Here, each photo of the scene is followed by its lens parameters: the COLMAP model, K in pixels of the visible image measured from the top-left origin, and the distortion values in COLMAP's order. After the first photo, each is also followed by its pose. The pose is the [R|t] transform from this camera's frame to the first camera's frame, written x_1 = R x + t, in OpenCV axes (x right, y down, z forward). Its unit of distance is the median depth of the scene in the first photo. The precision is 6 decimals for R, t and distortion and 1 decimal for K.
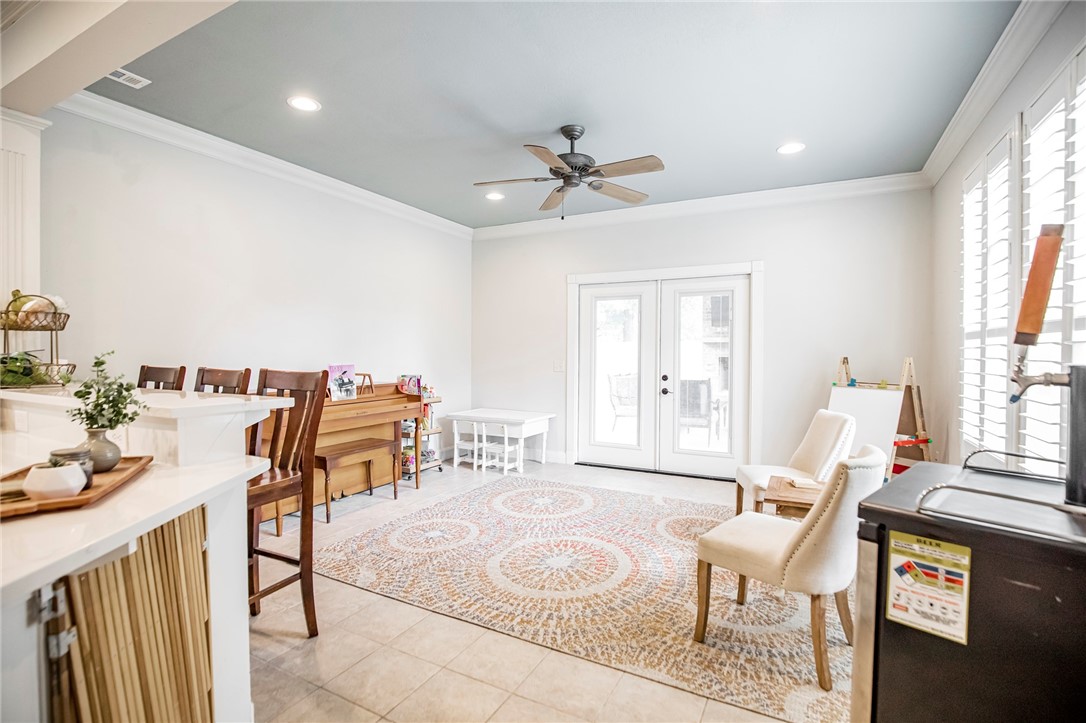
lens RADIAL K [[504.7, 0, 554.2], [0, 504.7, 359.2], [0, 0, 1]] dist [-0.034574, 0.006945]
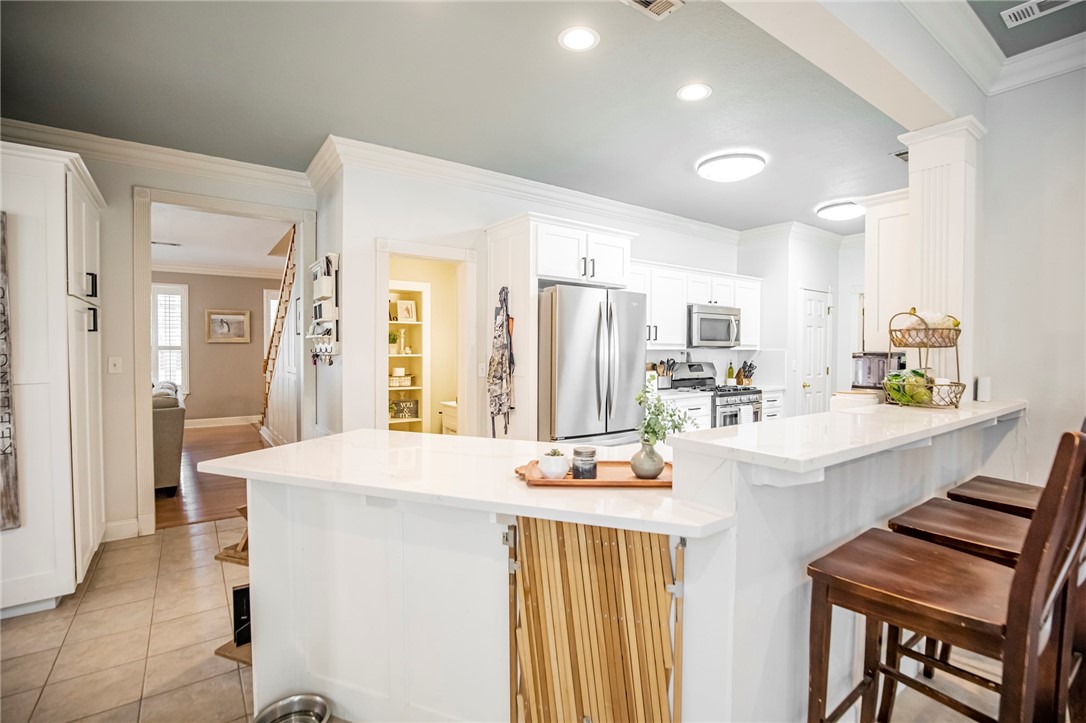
lens RADIAL K [[504.7, 0, 551.6], [0, 504.7, 360.9], [0, 0, 1]] dist [-0.034574, 0.006945]
pose [[-0.448033, 0.017148, -0.893853, 0.113388], [-0.017094, 0.999469, 0.027742, -0.036462], [0.893854, 0.027709, -0.447501, 0.606412]]
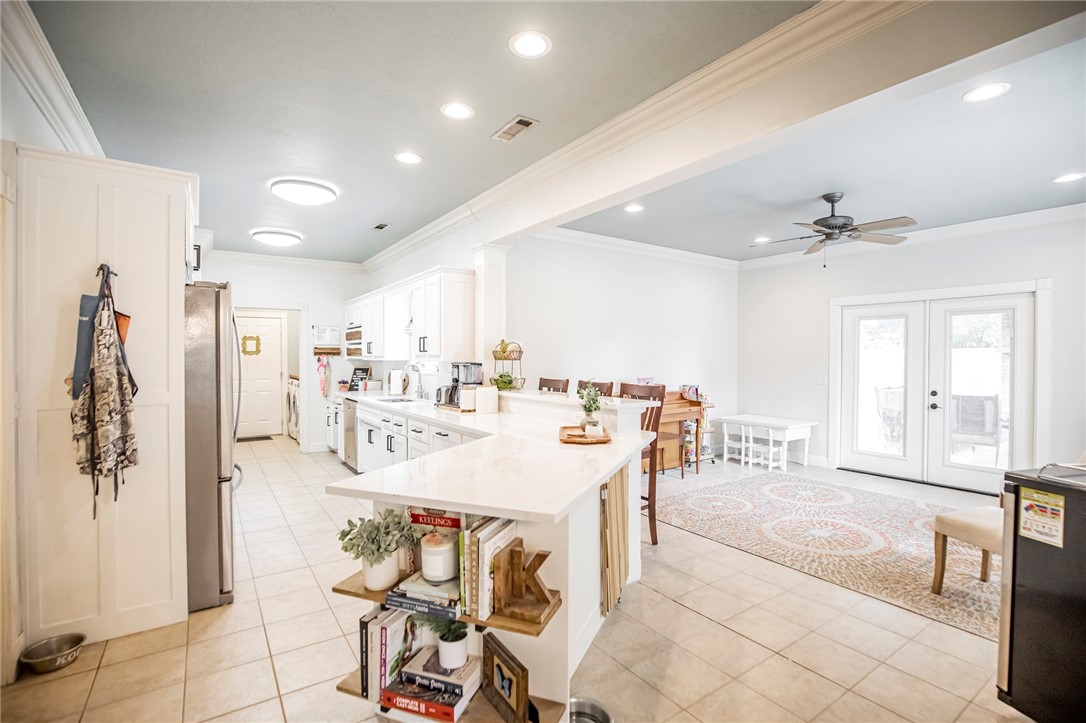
lens RADIAL K [[504.7, 0, 553.9], [0, 504.7, 359.9], [0, 0, 1]] dist [-0.034574, 0.006945]
pose [[0.886570, 0.002297, -0.462589, -0.006798], [-0.006289, 0.999955, -0.007087, -0.036057], [0.462552, 0.009192, 0.886544, -0.503567]]
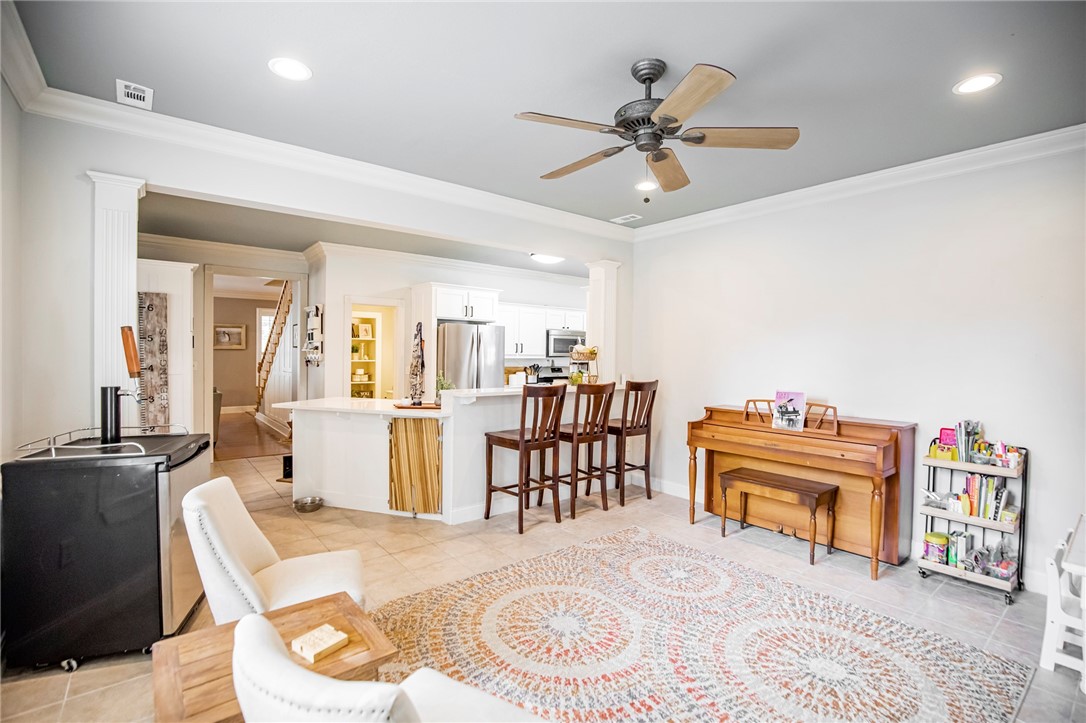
lens RADIAL K [[504.7, 0, 550.2], [0, 504.7, 358.5], [0, 0, 1]] dist [-0.034574, 0.006945]
pose [[-0.401613, 0.003418, -0.915803, 0.863663], [-0.024411, 0.999598, 0.014436, -0.075327], [0.915484, 0.028153, -0.401368, 1.388861]]
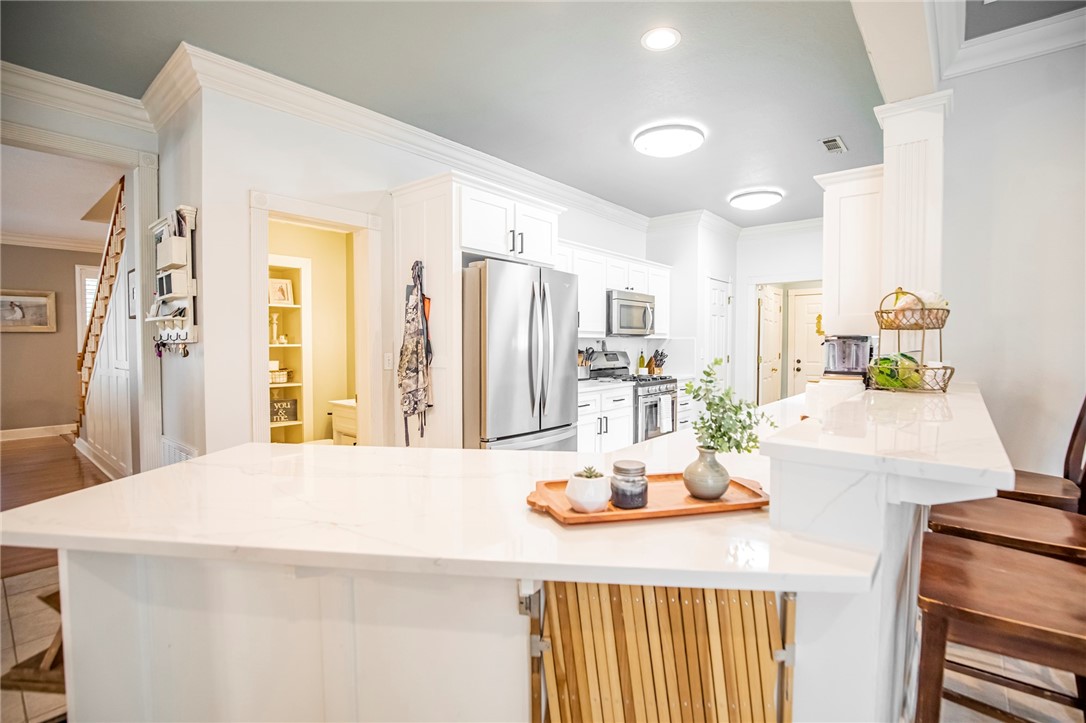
lens RADIAL K [[504.7, 0, 550.5], [0, 504.7, 359.9], [0, 0, 1]] dist [-0.034574, 0.006945]
pose [[-0.217383, 0.032427, -0.975548, -0.002152], [-0.015058, 0.999218, 0.036569, -0.019582], [0.975970, 0.022639, -0.216725, 0.419171]]
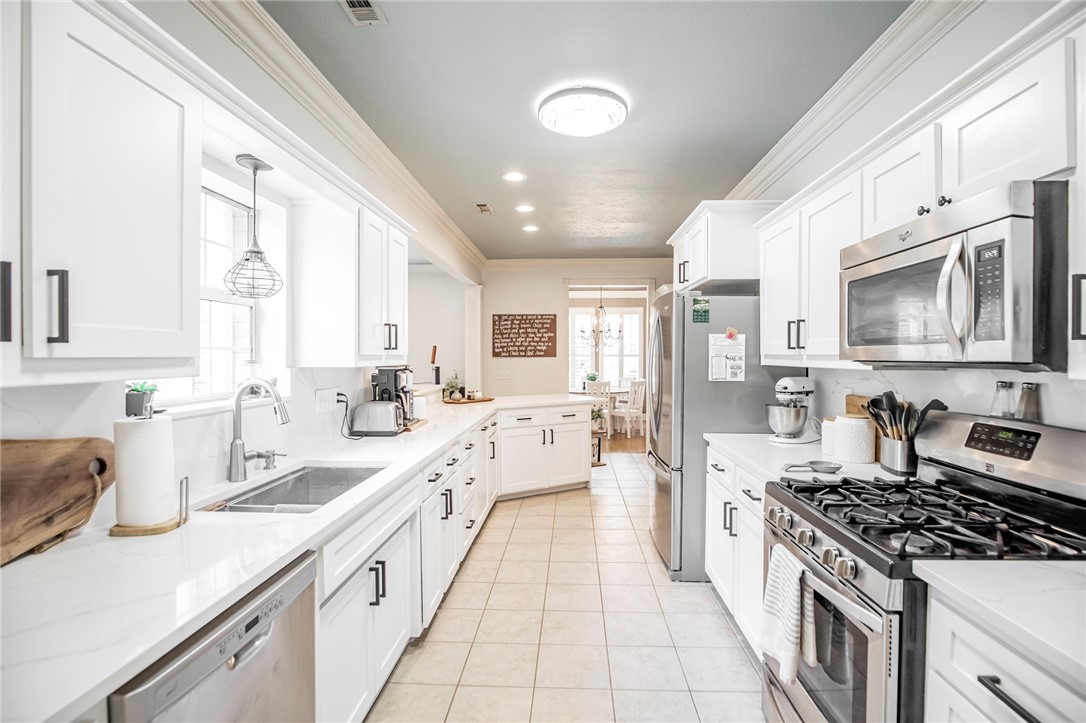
lens RADIAL K [[504.7, 0, 546.9], [0, 504.7, 357.4], [0, 0, 1]] dist [-0.034574, 0.006945]
pose [[-0.411540, -0.006408, 0.911369, -2.154833], [0.012590, 0.999840, 0.012716, -0.066650], [-0.911305, 0.016707, -0.411394, 0.892162]]
